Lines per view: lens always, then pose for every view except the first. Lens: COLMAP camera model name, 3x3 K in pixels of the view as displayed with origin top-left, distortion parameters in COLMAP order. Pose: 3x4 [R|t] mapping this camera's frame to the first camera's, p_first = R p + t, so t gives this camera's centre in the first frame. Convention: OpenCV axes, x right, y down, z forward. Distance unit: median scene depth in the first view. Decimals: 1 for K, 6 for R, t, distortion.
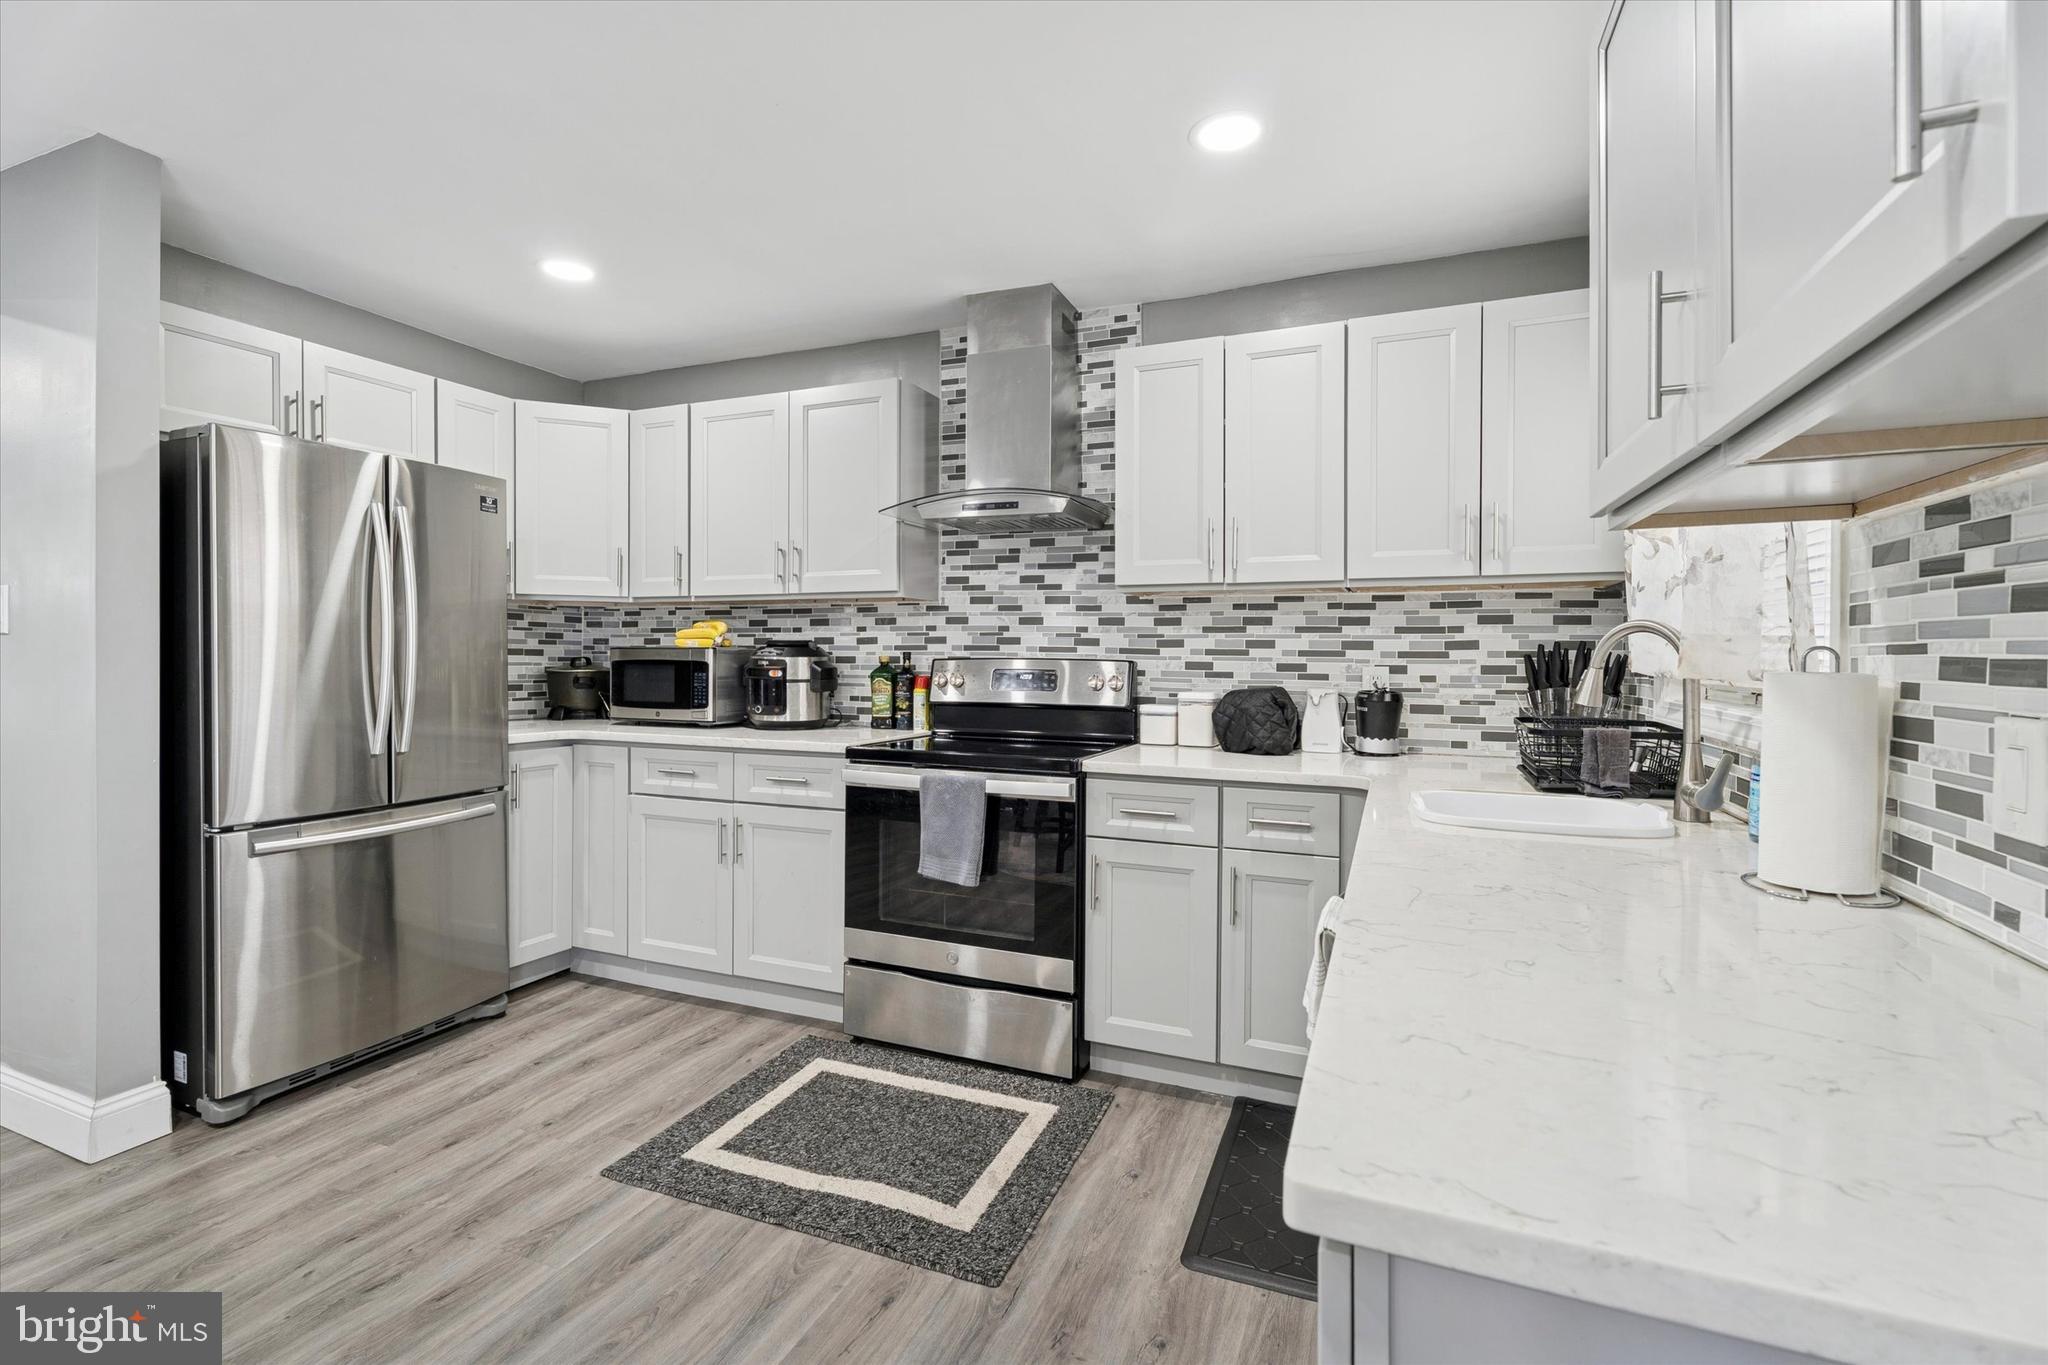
lens RADIAL K [[915.4, 0, 1010.7], [0, 915.4, 653.3], [0, 0, 1]] dist [0.002993, -0.001279]
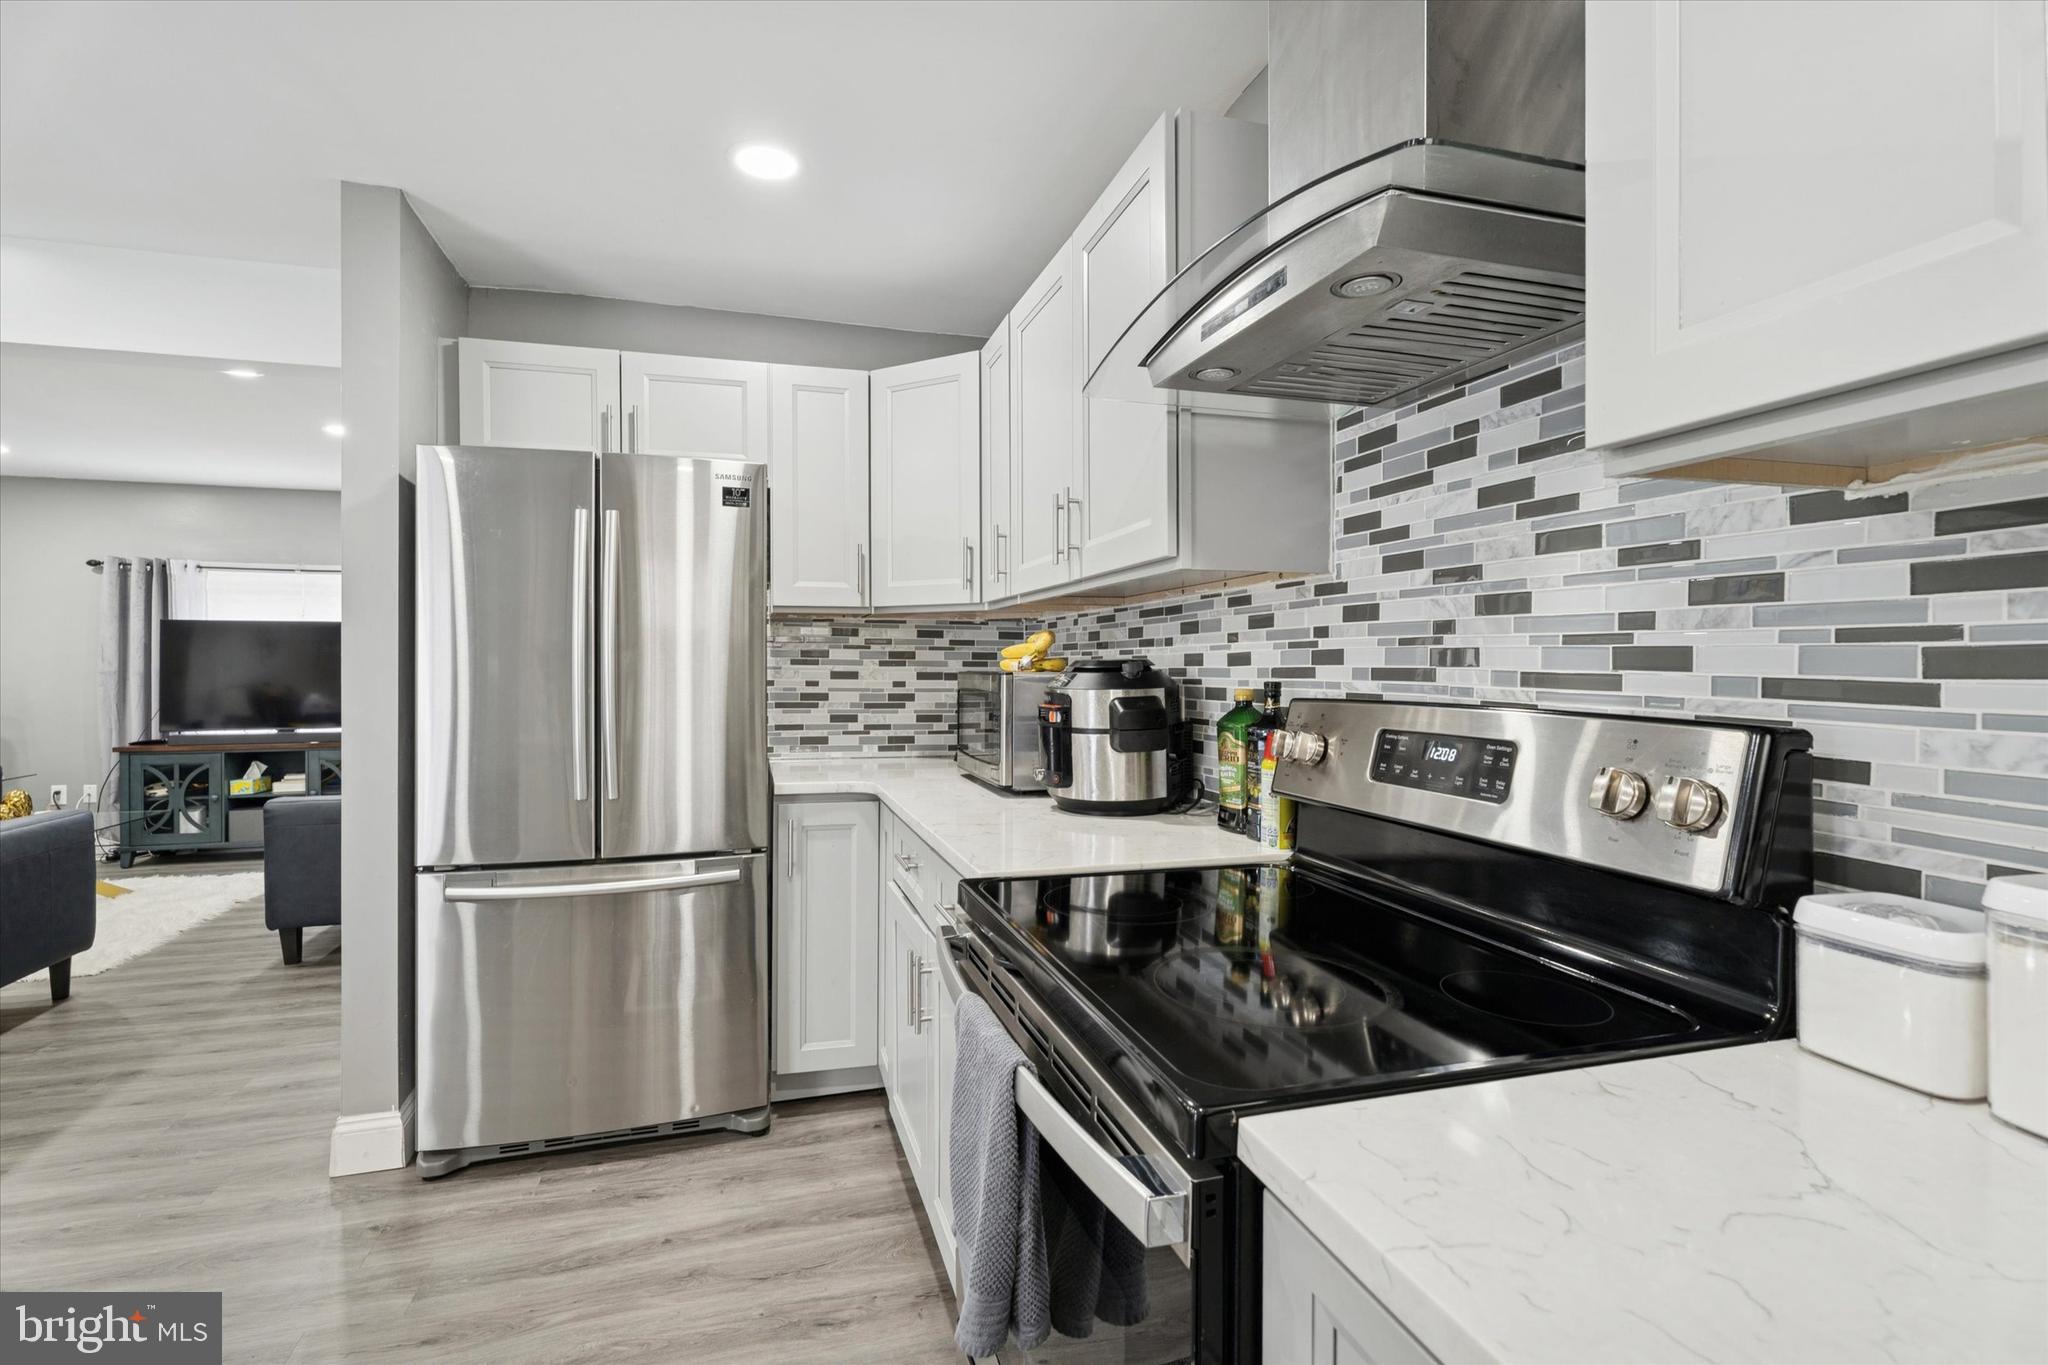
lens RADIAL K [[915.4, 0, 1016.7], [0, 915.4, 668.3], [0, 0, 1]] dist [0.002993, -0.001279]
pose [[0.635253, -0.002449, -0.772300, 0.201014], [0.003580, 0.999994, -0.000226, -0.010204], [0.772295, -0.002622, 0.635258, 0.652216]]
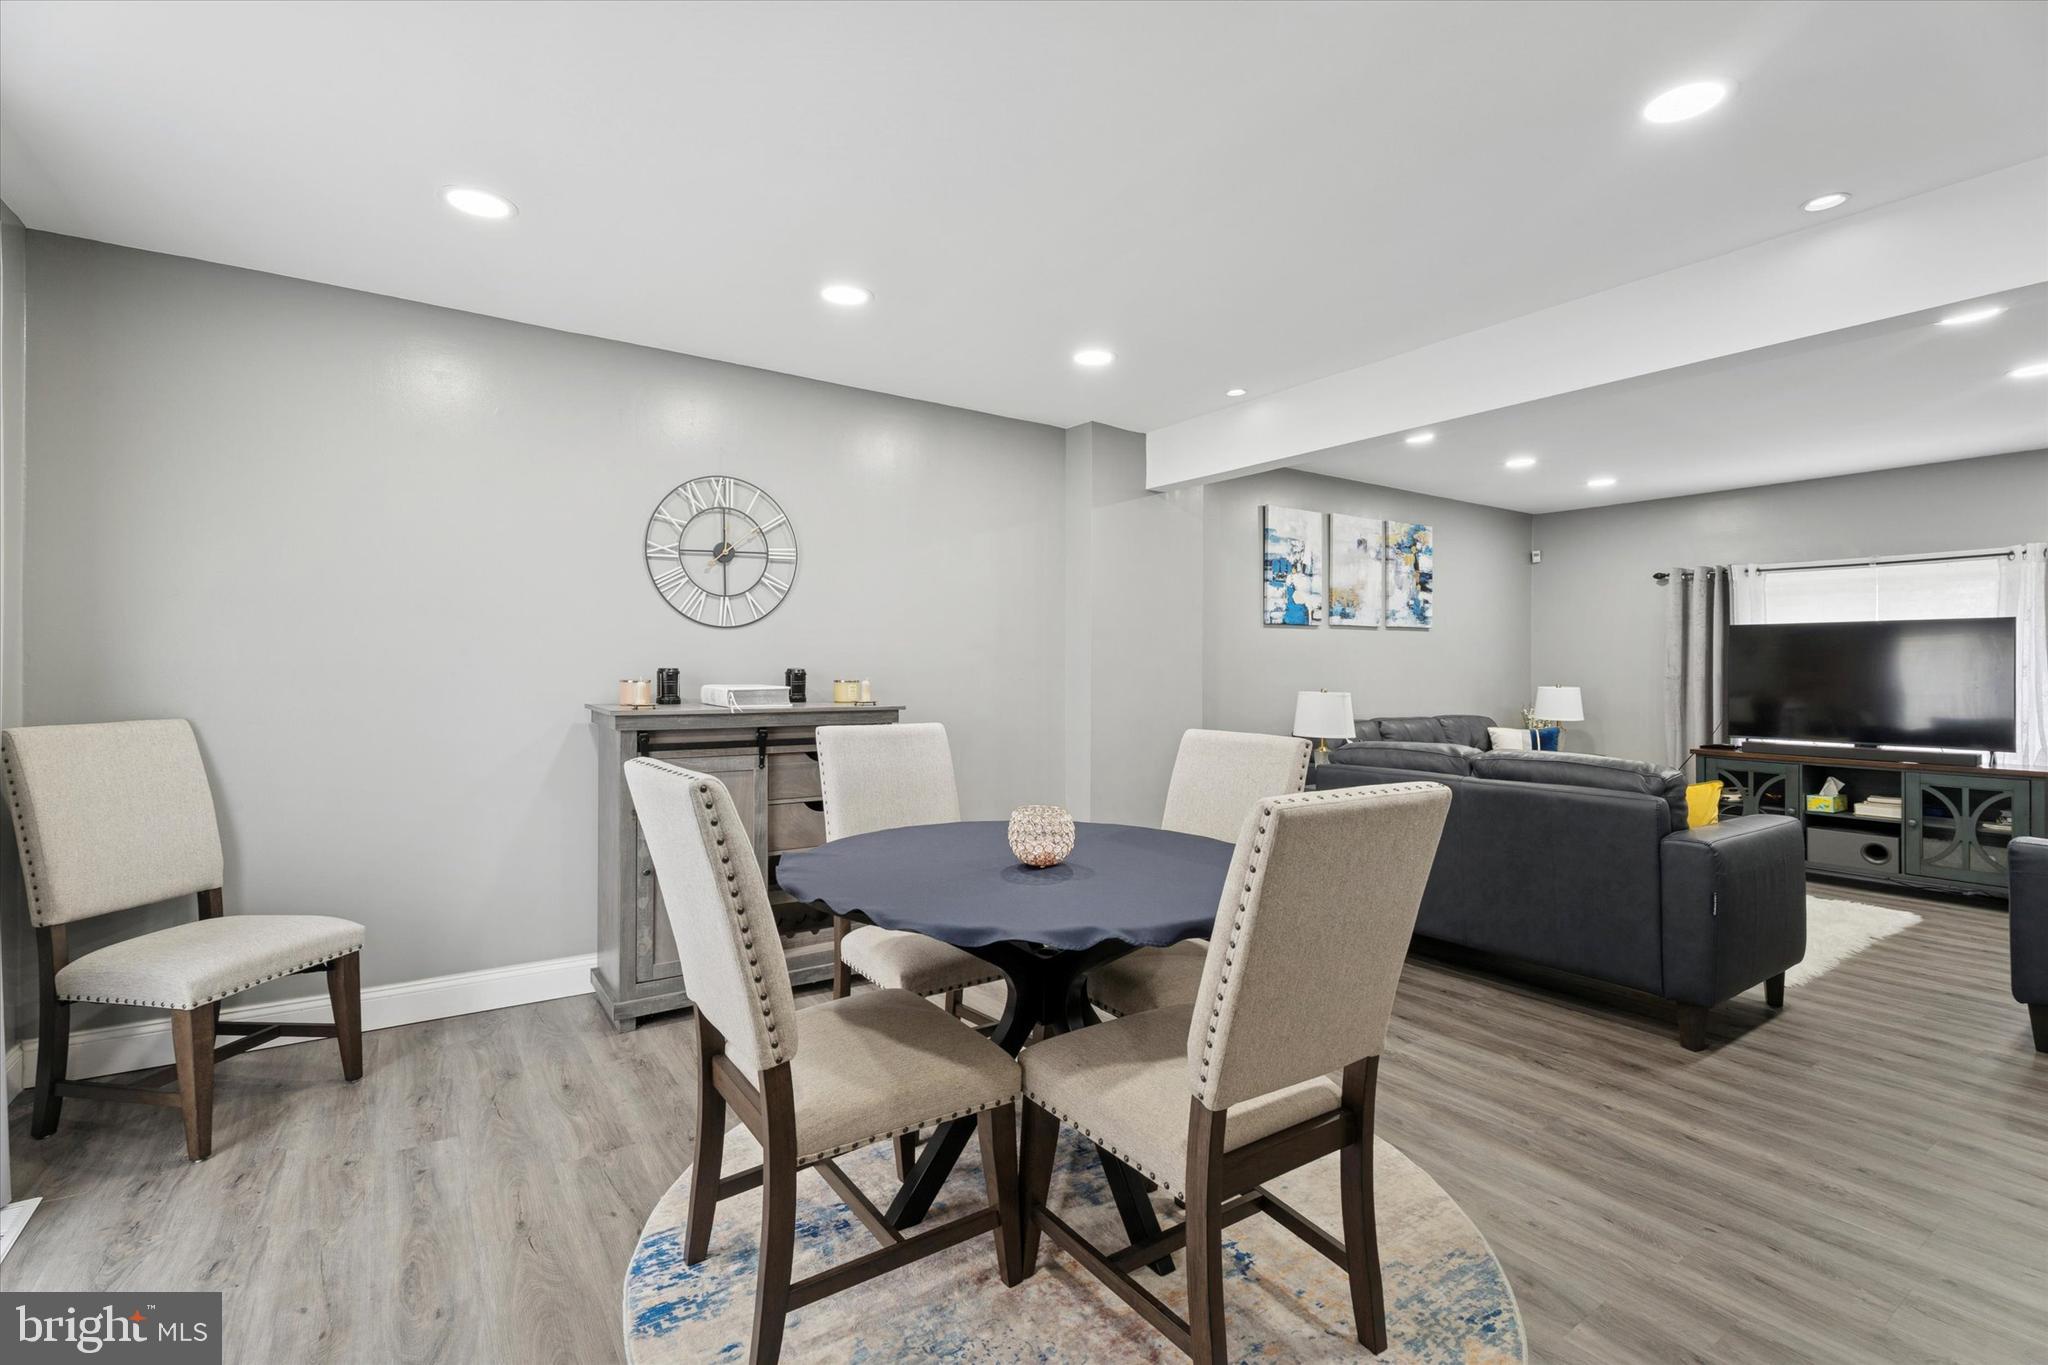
lens RADIAL K [[915.4, 0, 1004.2], [0, 915.4, 664.4], [0, 0, 1]] dist [0.002993, -0.001279]
pose [[-0.559149, -0.014845, -0.828934, 0.036156], [-0.009664, 0.999888, -0.011388, -0.000564], [0.829011, 0.001644, -0.559230, 0.312119]]
